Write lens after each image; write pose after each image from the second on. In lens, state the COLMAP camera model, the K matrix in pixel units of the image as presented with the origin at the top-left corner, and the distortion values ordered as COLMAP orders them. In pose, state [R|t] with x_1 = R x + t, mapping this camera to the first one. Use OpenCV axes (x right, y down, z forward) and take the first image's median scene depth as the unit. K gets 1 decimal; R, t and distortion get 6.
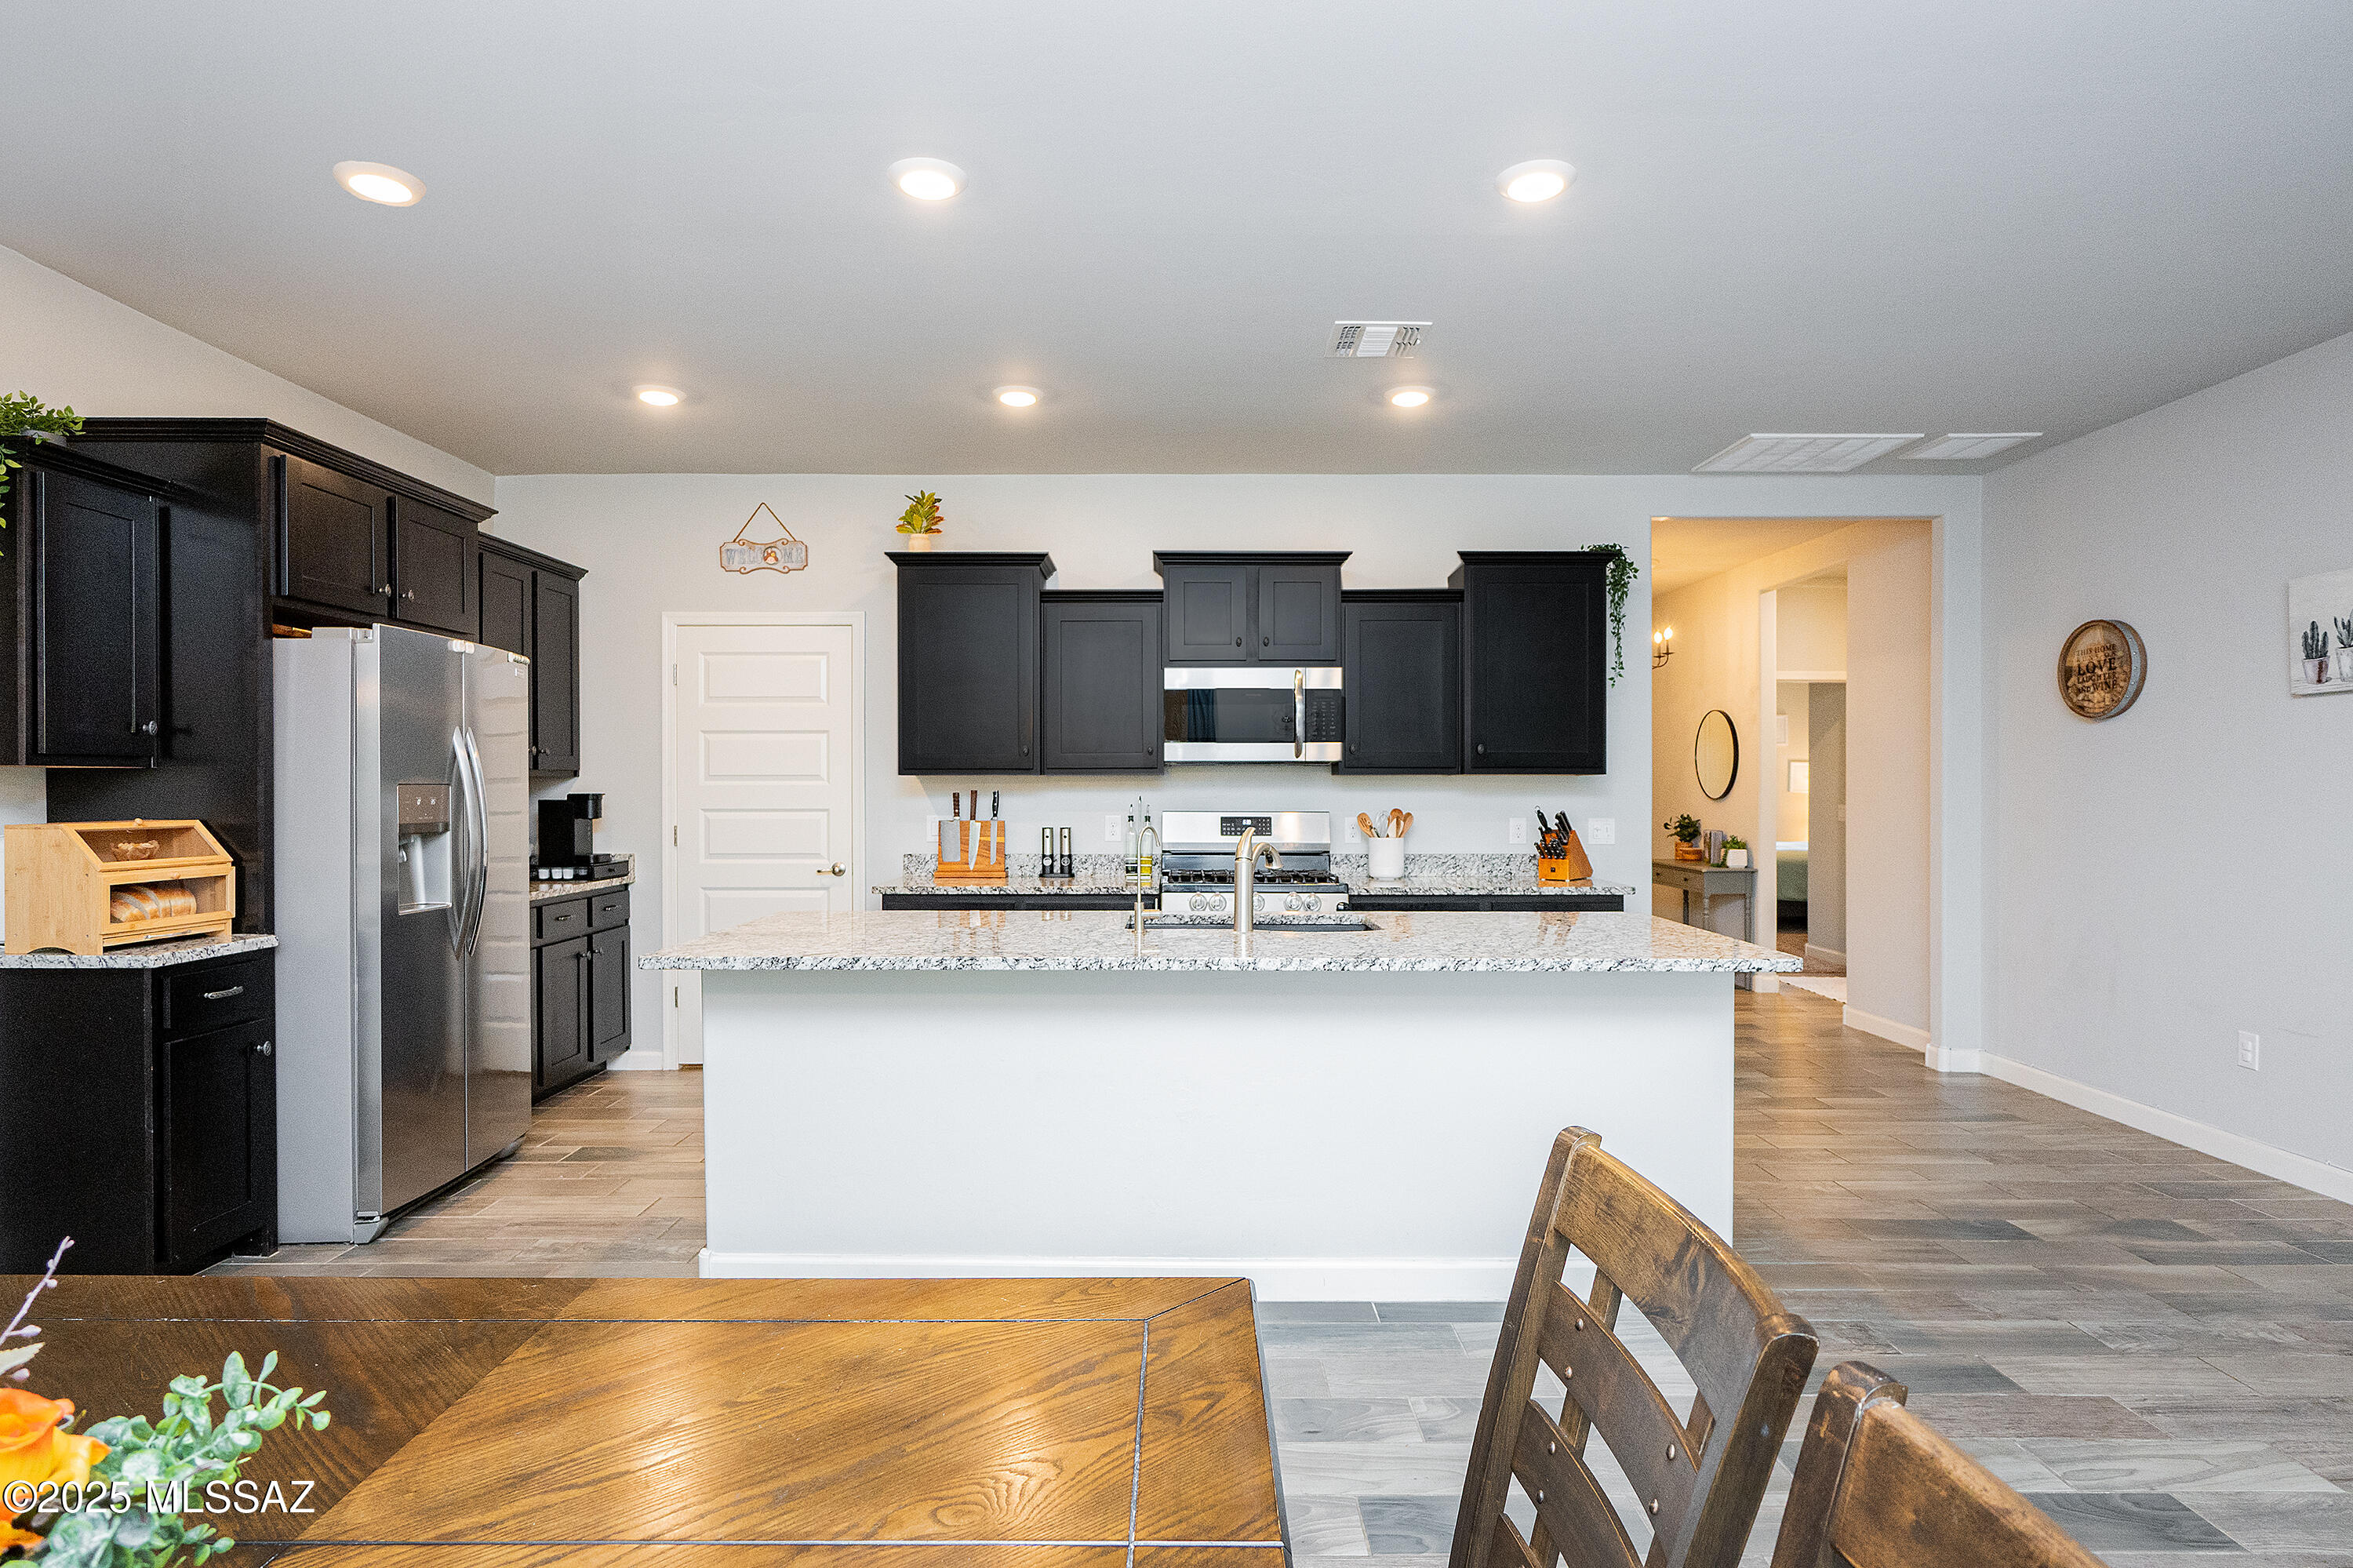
lens RADIAL K [[1254.2, 0, 1182.8], [0, 1254.2, 793.5], [0, 0, 1]] dist [0.001540, 0.001498]
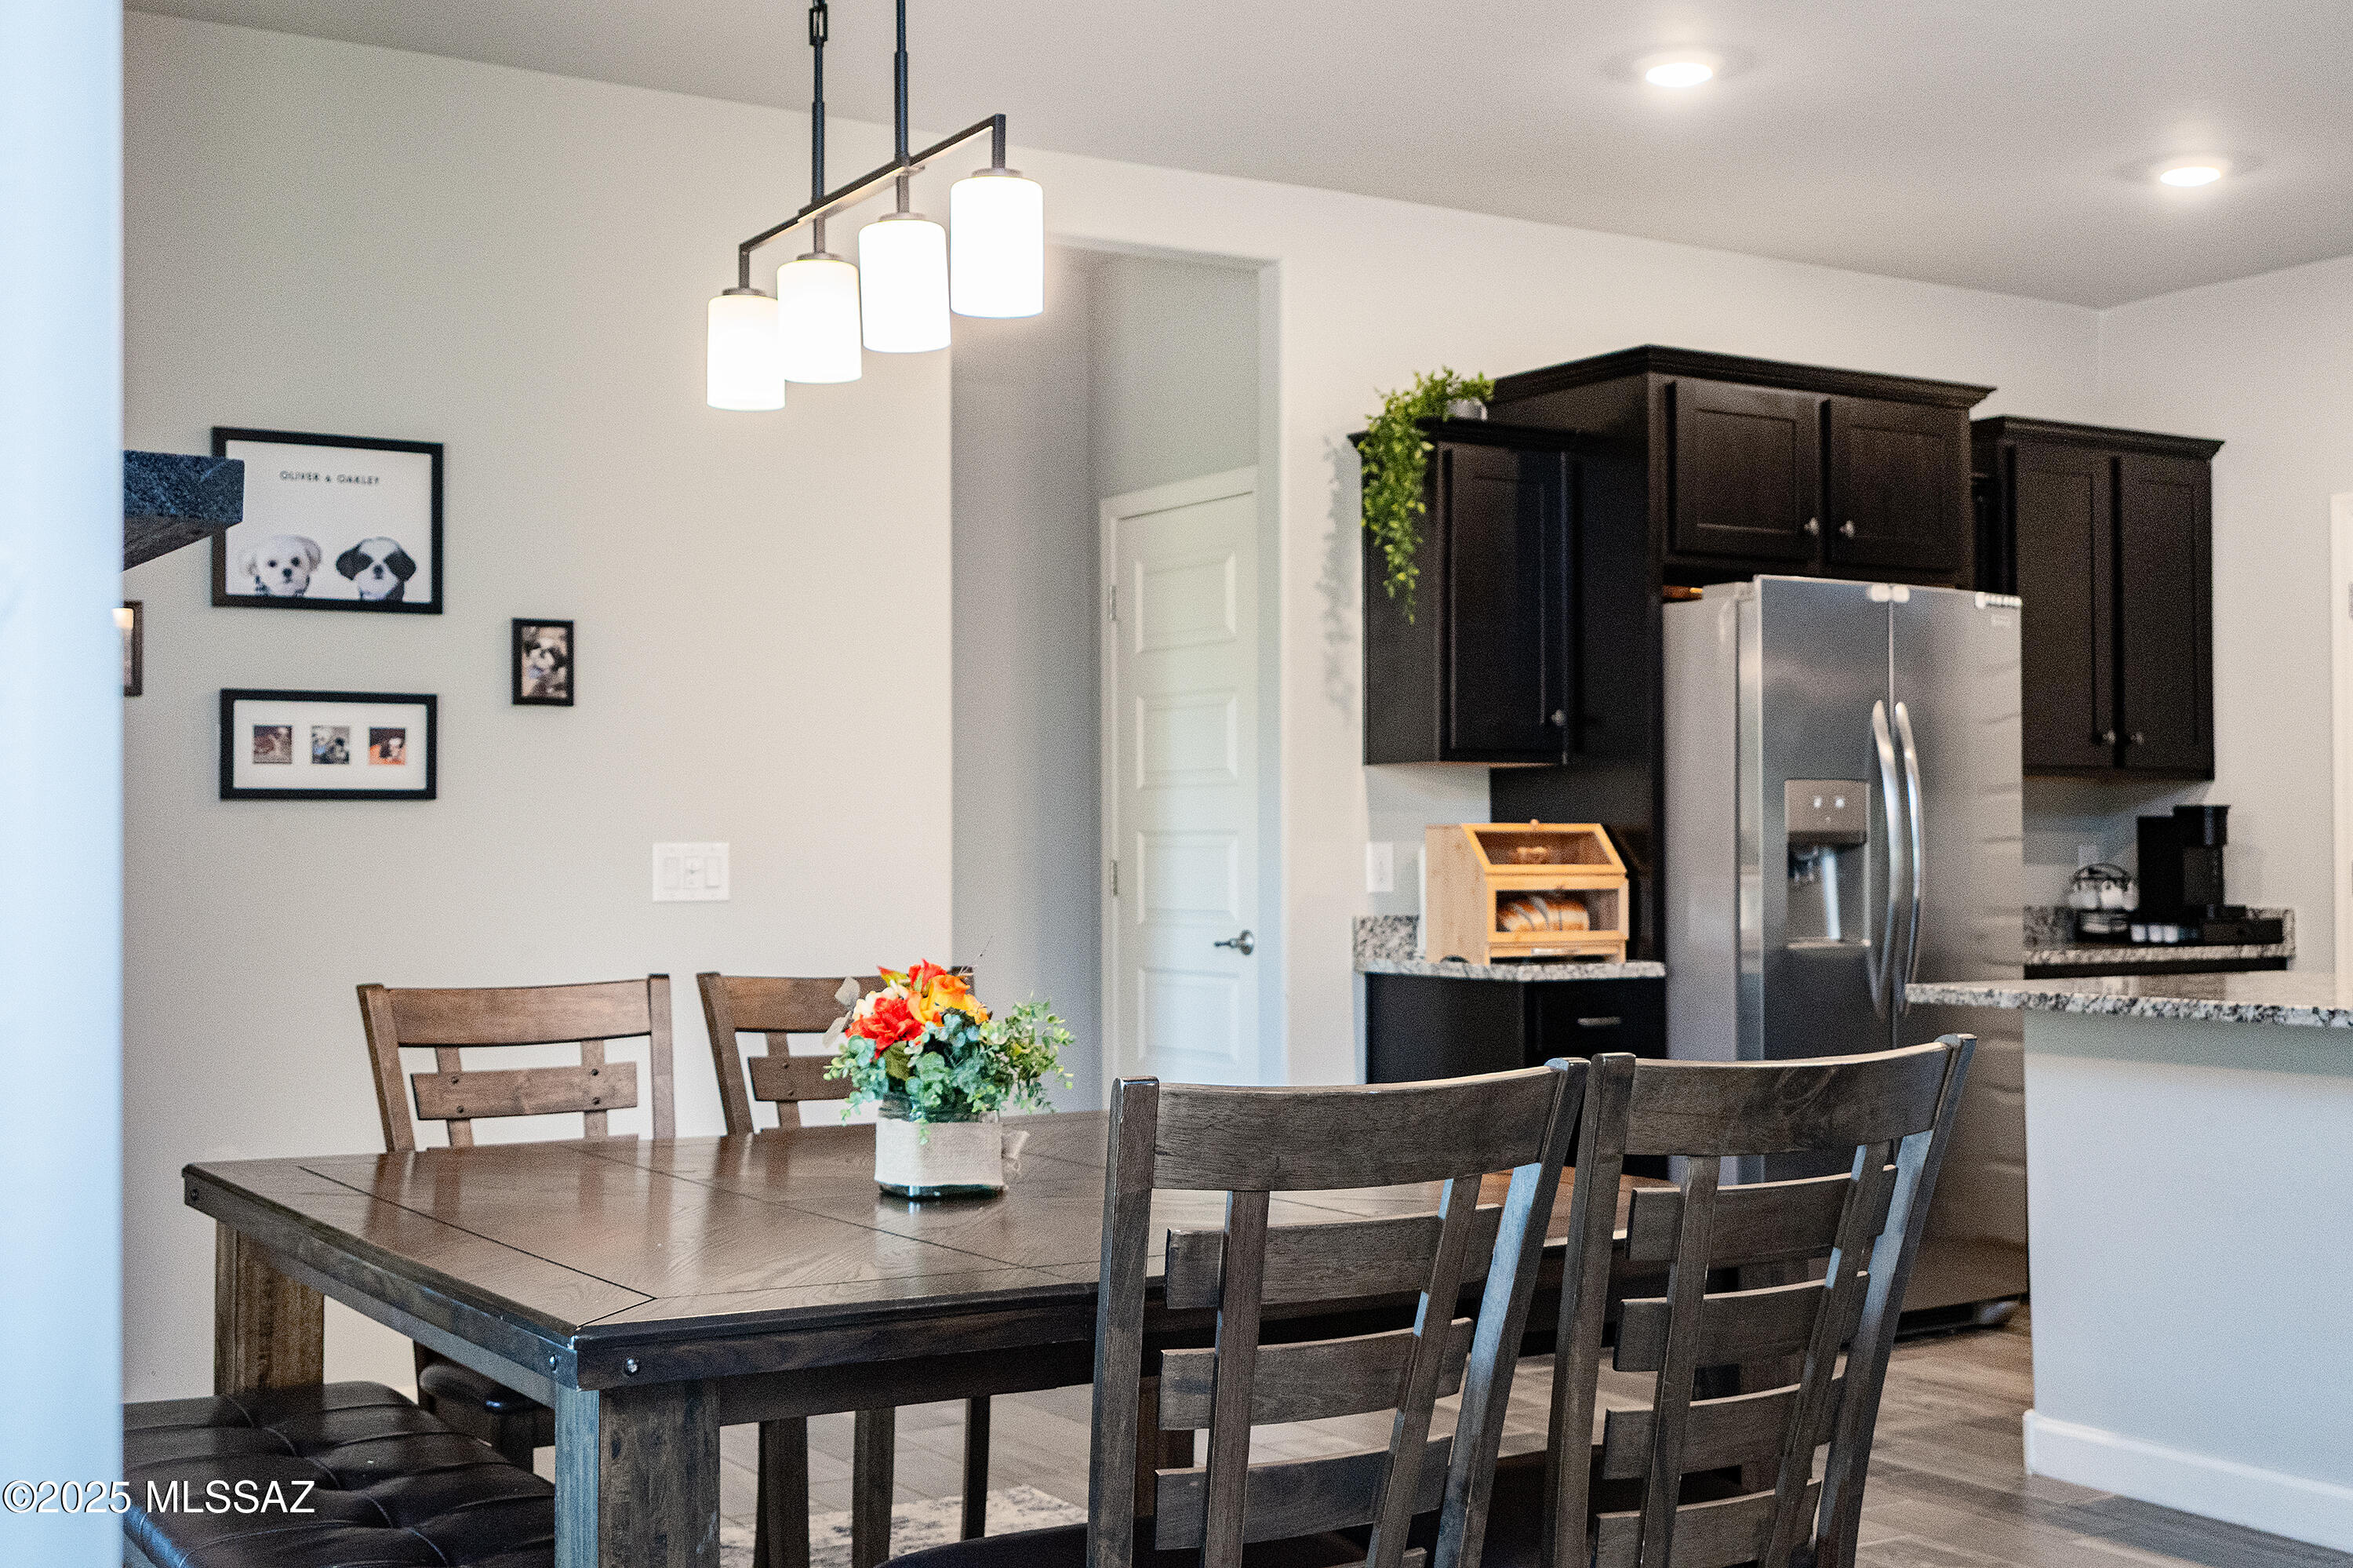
lens RADIAL K [[2778.6, 0, 1181.7], [0, 2778.6, 827.1], [0, 0, 1]] dist [0.006840, -0.016162]
pose [[0.531475, -0.008695, -0.847030, 0.638125], [-0.004813, 0.999900, -0.013284, 0.047506], [0.847060, 0.011137, 0.531380, -0.232661]]
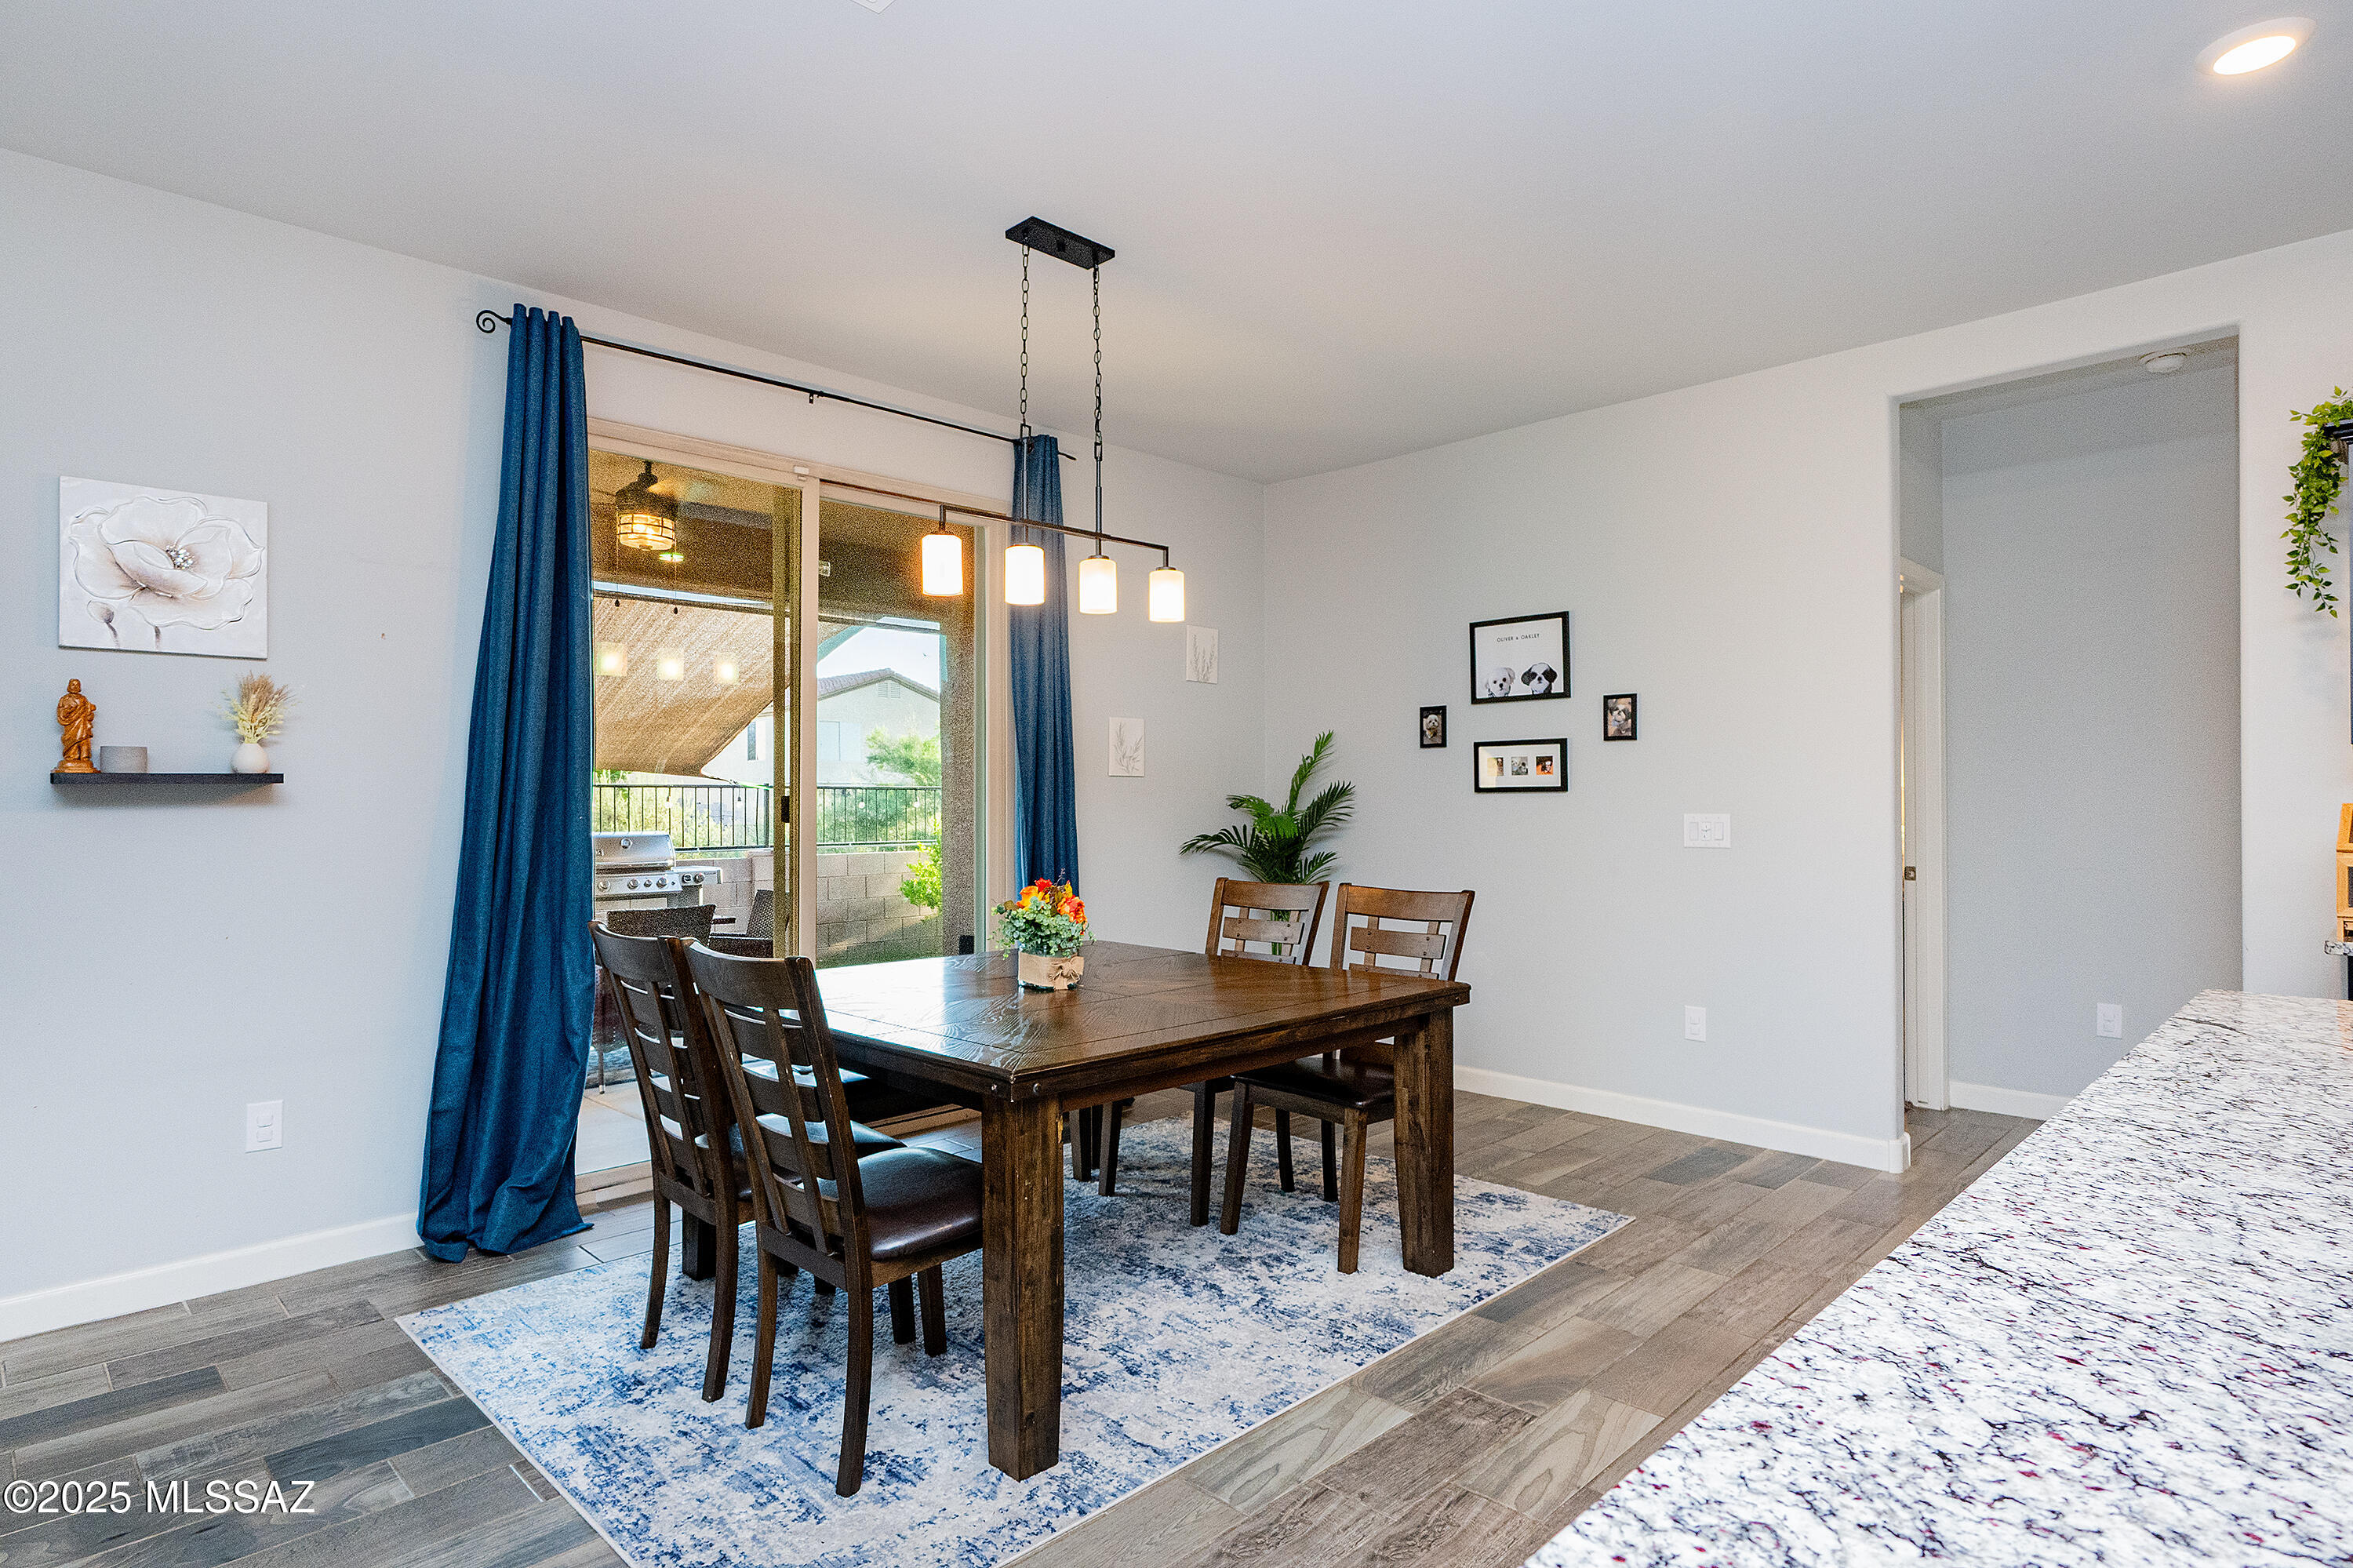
lens RADIAL K [[1254.2, 0, 1182.8], [0, 1254.2, 793.5], [0, 0, 1]] dist [0.001540, 0.001498]
pose [[-0.701707, -0.002131, -0.712462, 0.393284], [-0.003067, 0.999995, 0.000030, 0.017660], [0.712459, 0.002206, -0.701711, 0.892911]]
